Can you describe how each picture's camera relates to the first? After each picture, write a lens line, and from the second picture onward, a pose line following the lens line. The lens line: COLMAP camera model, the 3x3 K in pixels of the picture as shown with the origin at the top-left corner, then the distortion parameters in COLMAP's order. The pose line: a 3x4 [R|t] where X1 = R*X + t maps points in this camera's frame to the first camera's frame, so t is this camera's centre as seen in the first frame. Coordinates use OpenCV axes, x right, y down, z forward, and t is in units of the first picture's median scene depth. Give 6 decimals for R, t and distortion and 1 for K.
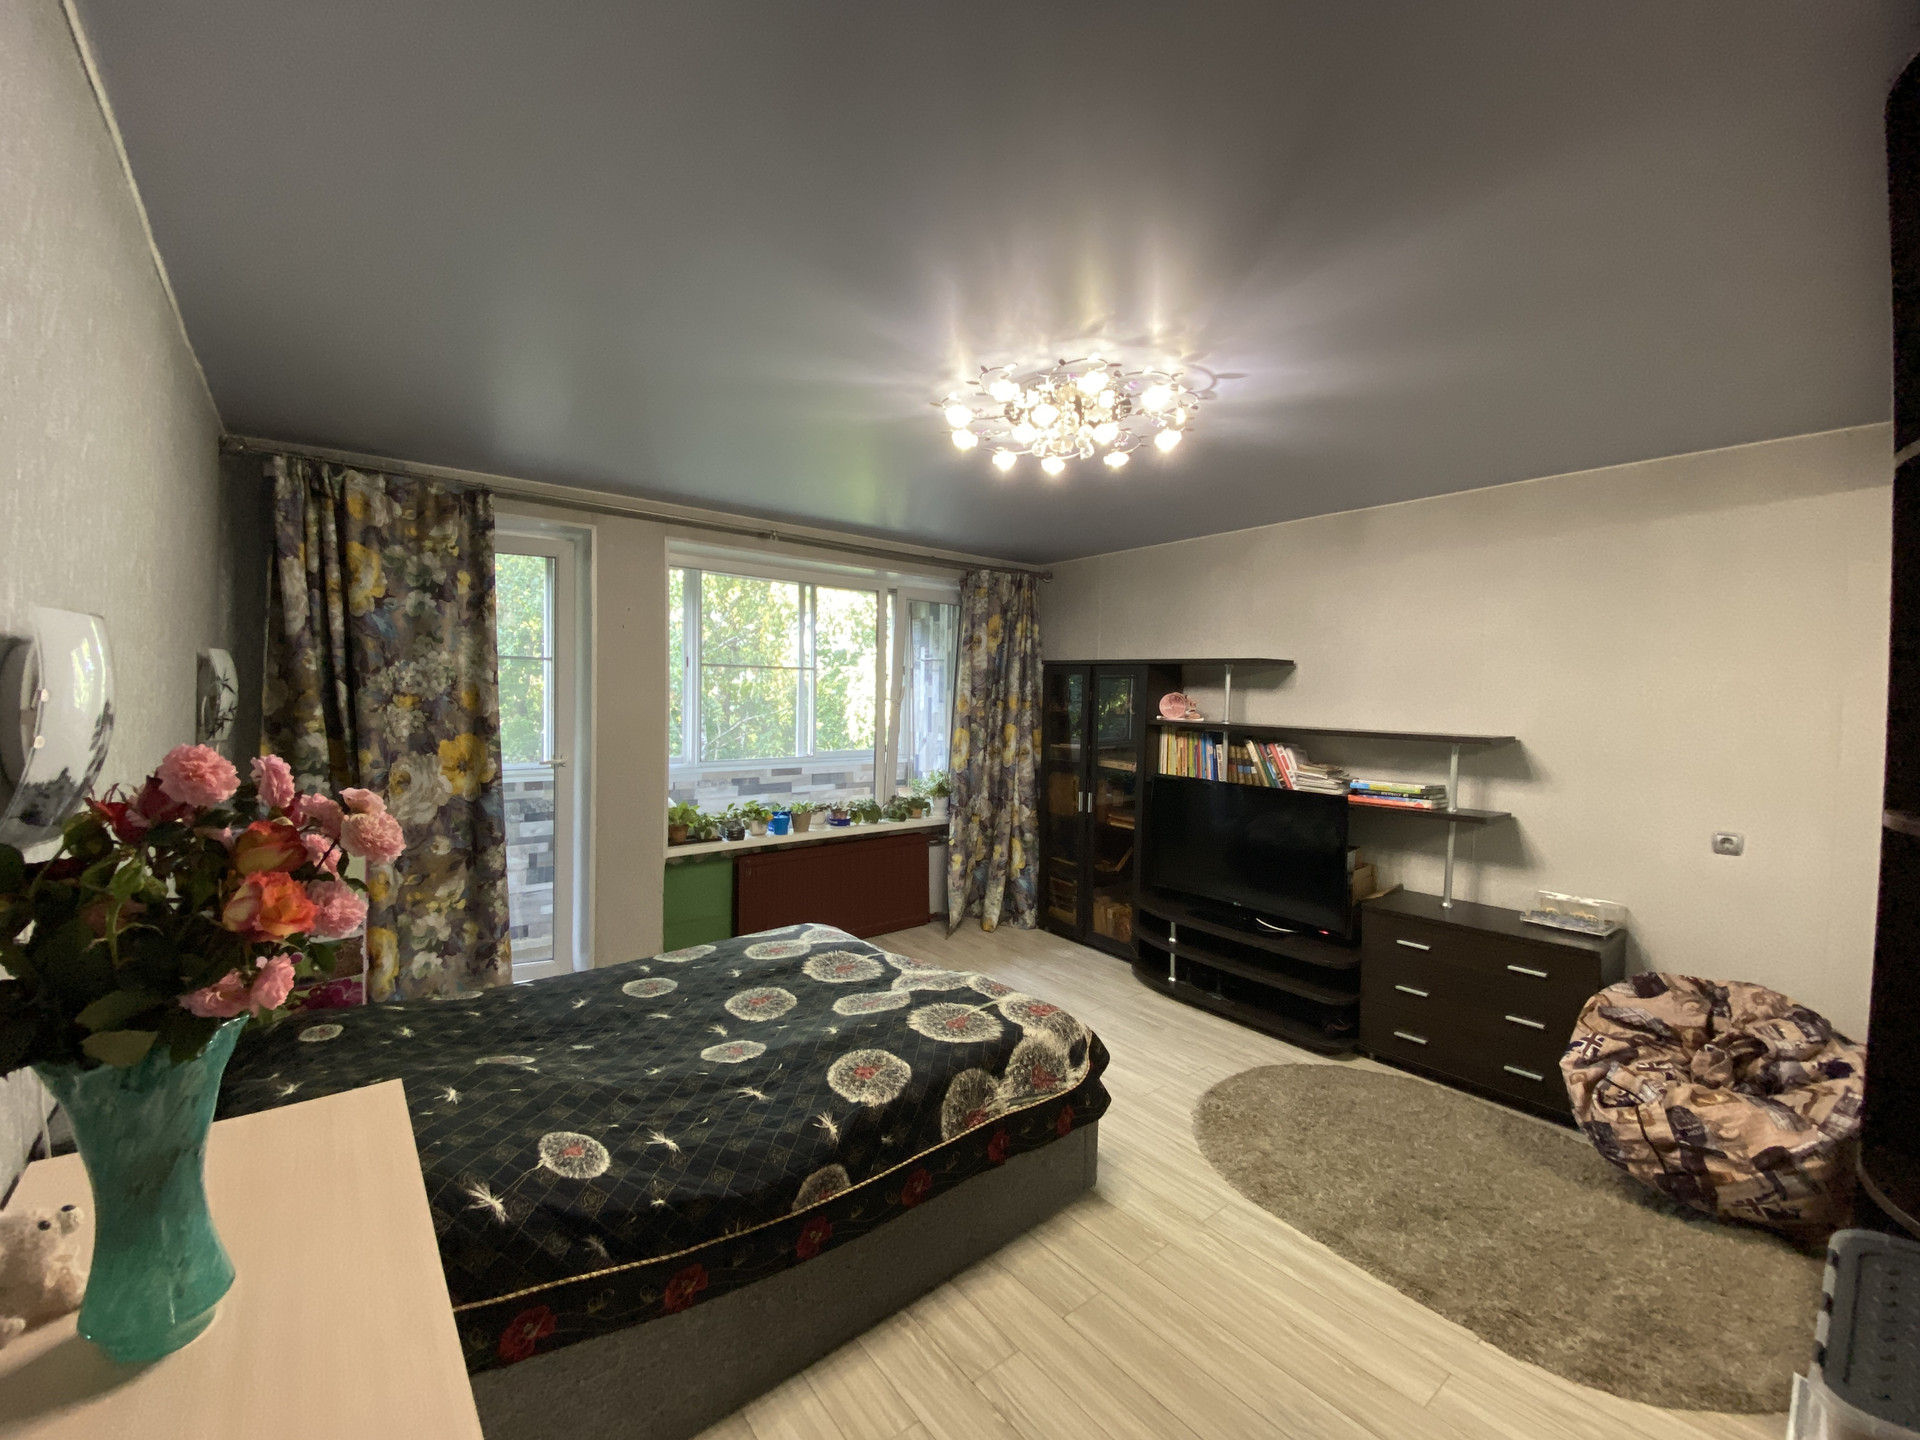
lens RADIAL K [[770.5, 0, 958.9], [0, 770.5, 714.0], [0, 0, 1]] dist [0.031472, -0.025658]
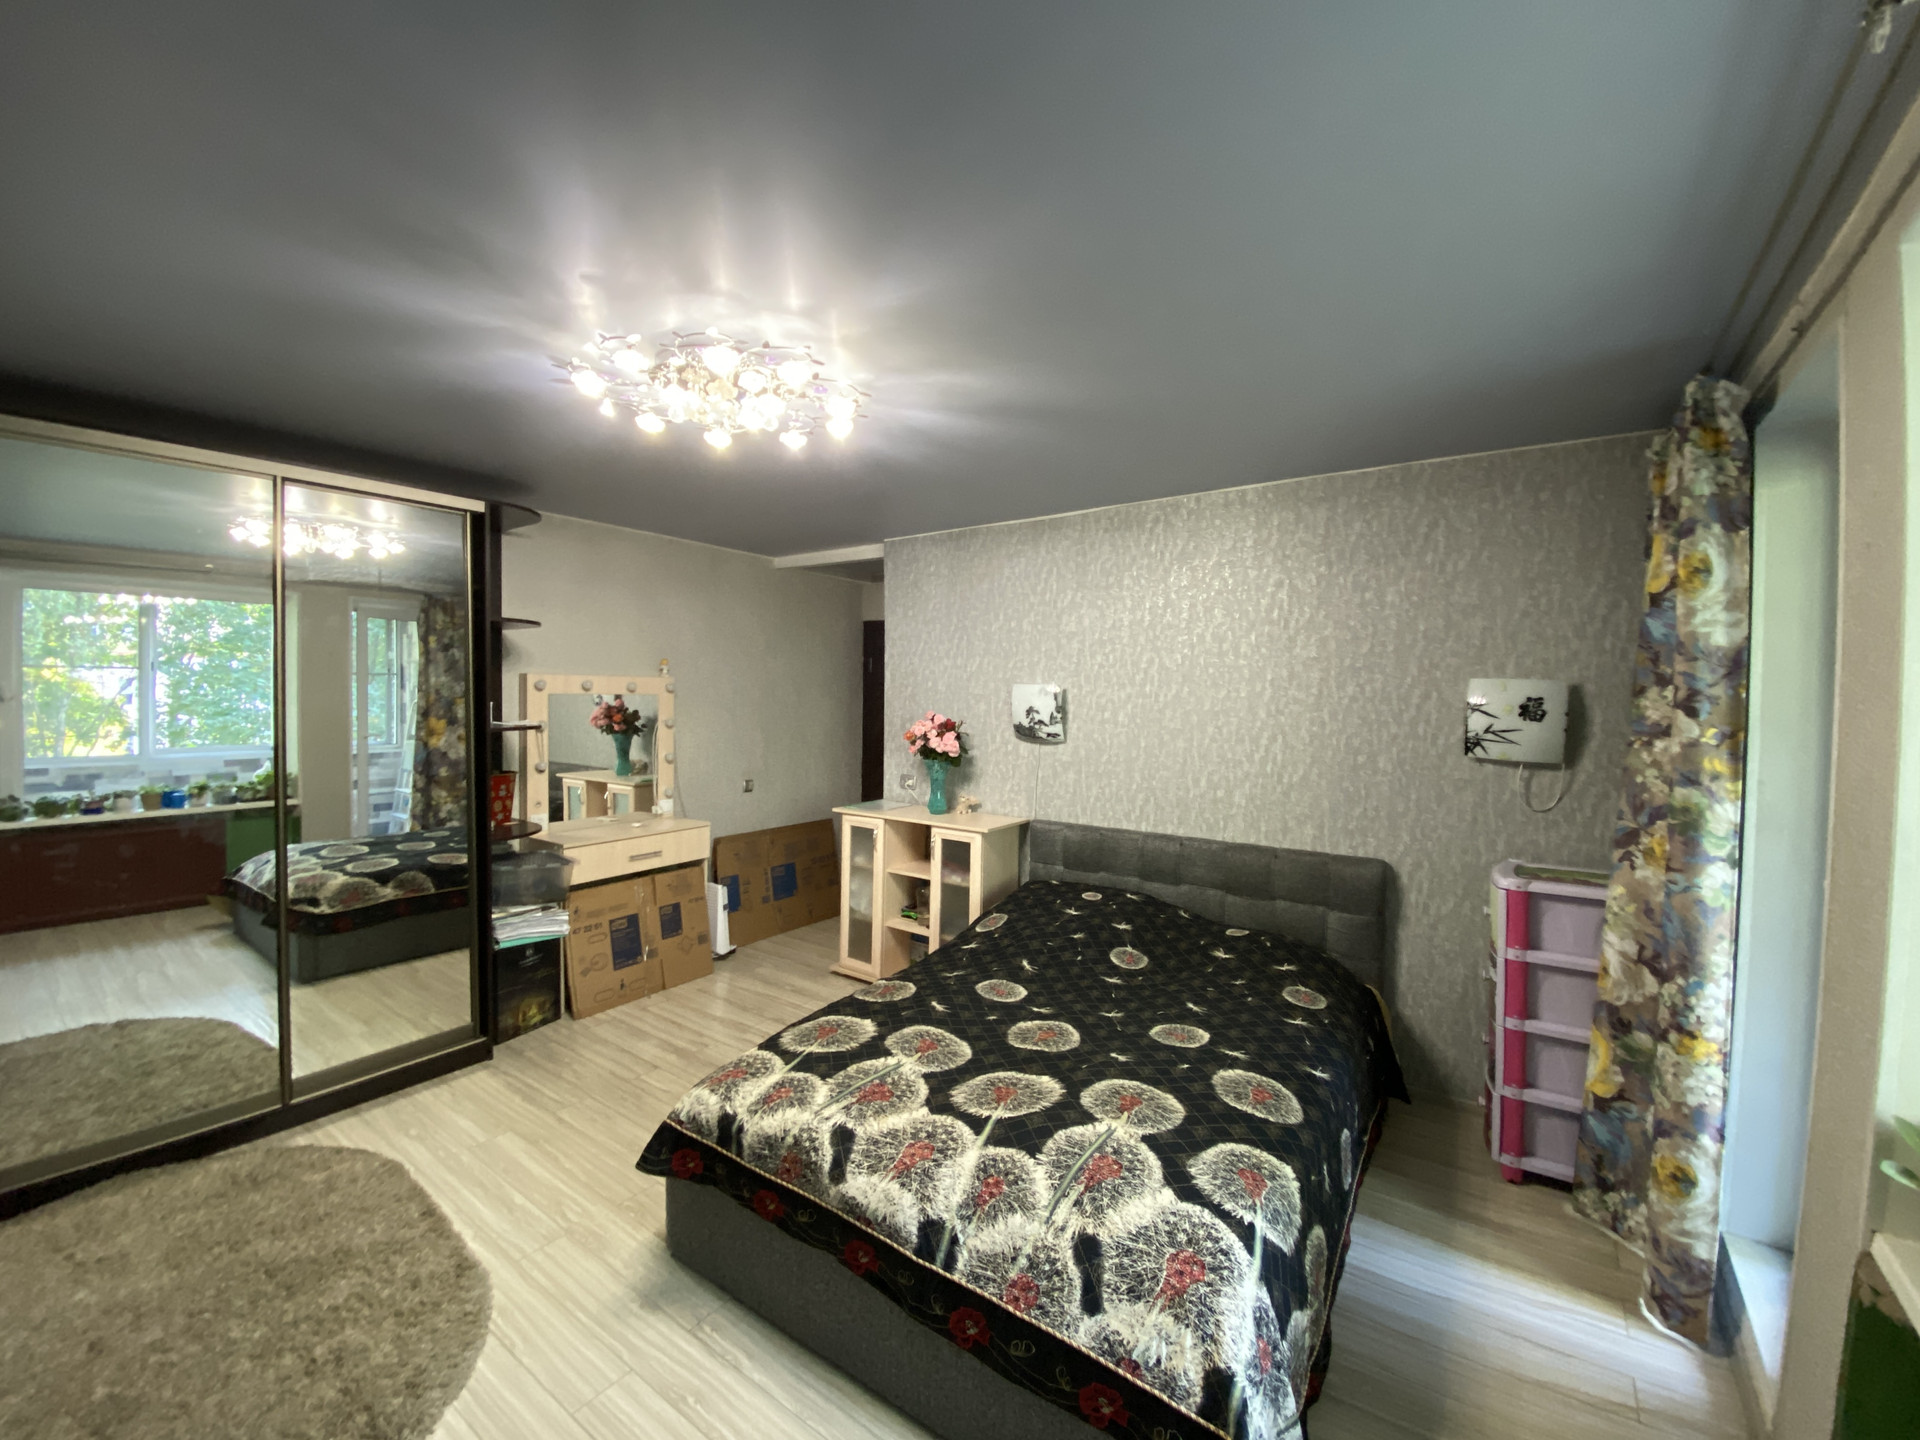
lens RADIAL K [[770.5, 0, 958.9], [0, 770.5, 714.0], [0, 0, 1]] dist [0.031472, -0.025658]
pose [[-0.962809, -0.019864, -0.269453, 0.073273], [-0.034481, 0.998173, 0.049621, -0.042068], [0.267975, 0.057066, -0.961734, 1.314002]]
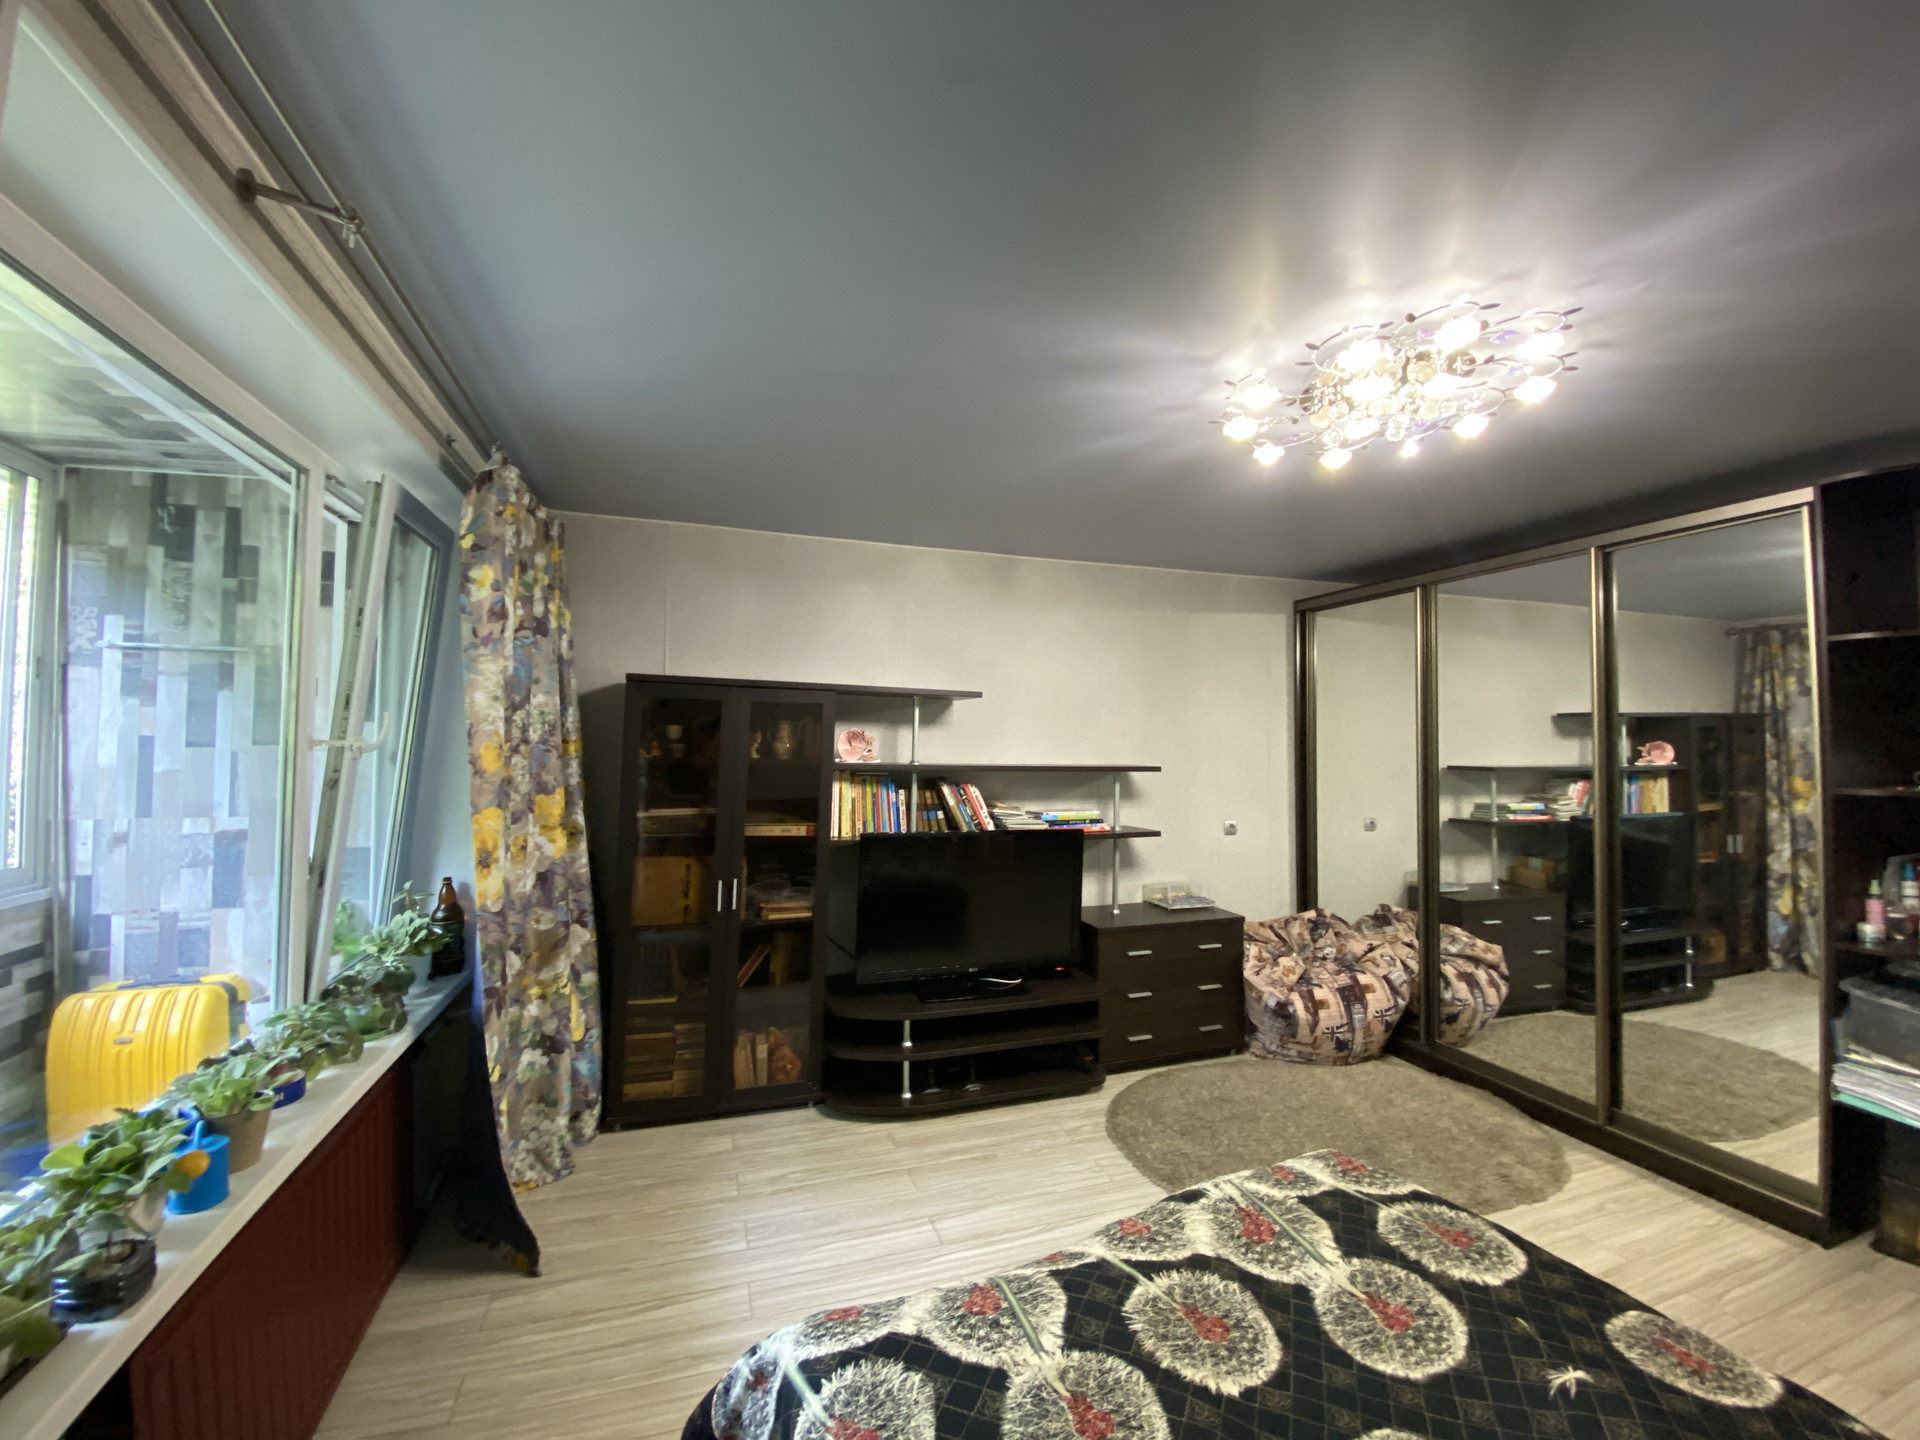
lens RADIAL K [[770.5, 0, 958.9], [0, 770.5, 714.0], [0, 0, 1]] dist [0.031472, -0.025658]
pose [[0.336444, 0.016652, 0.941556, -0.514747], [0.018773, 0.999526, -0.024385, -0.025472], [-0.941516, 0.025880, 0.335972, 0.772817]]
